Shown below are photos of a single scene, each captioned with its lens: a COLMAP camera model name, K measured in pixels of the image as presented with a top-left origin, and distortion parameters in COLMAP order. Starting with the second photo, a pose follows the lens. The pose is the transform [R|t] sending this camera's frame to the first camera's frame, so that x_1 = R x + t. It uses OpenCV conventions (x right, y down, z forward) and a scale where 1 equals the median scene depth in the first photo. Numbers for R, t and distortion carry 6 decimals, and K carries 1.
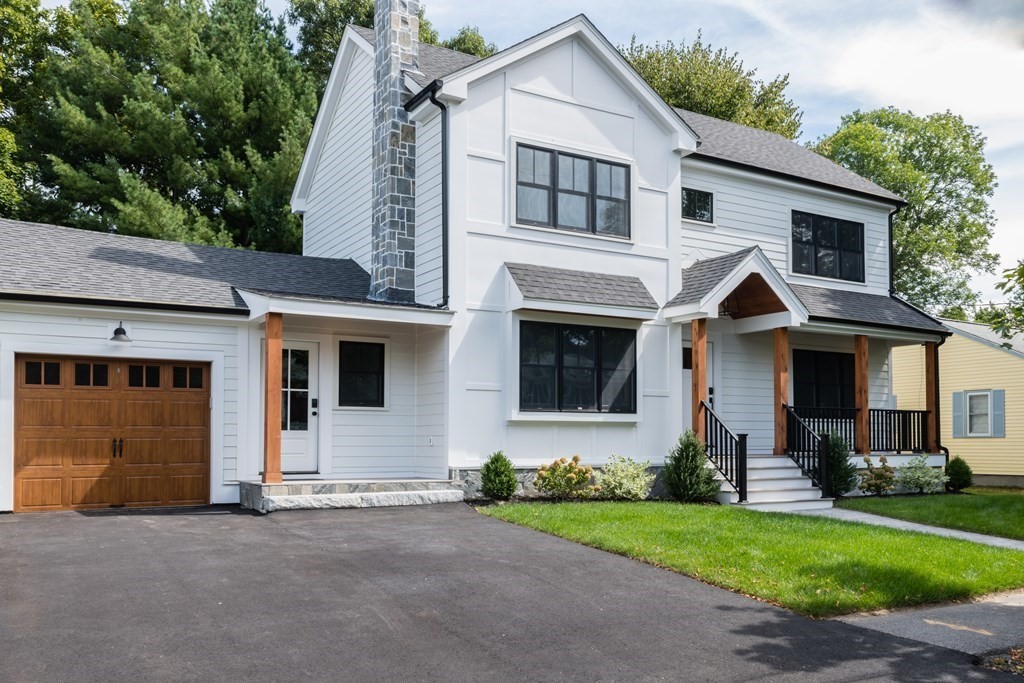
lens RADIAL K [[817.4, 0, 512.0], [0, 817.4, 341.5], [0, 0, 1]] dist [0.000184, 0.003333]
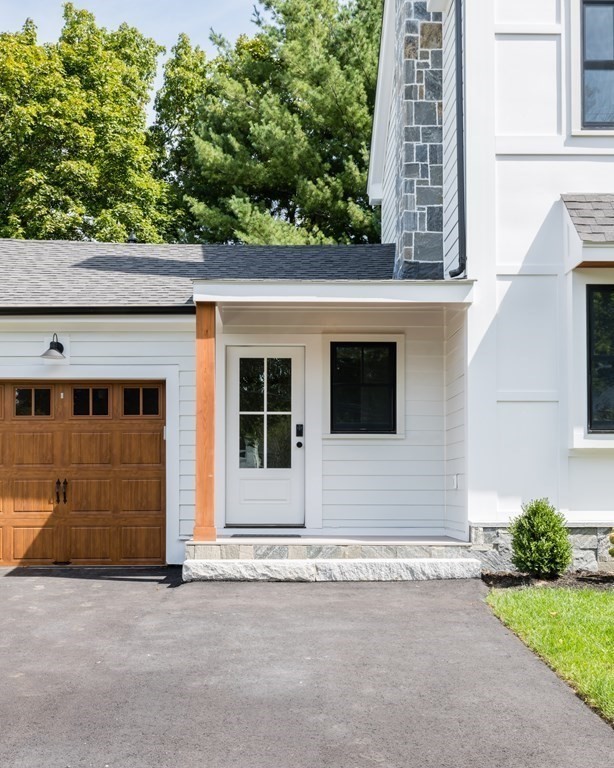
lens RADIAL K [[882.4, 0, 307.4], [0, 882.4, 424.2], [0, 0, 1]] dist [-0.007025, -0.002100]
pose [[0.887488, -0.032118, -0.459711, 0.125903], [0.055346, 0.997776, 0.037136, 0.042606], [0.457496, -0.058401, 0.887292, 0.322100]]
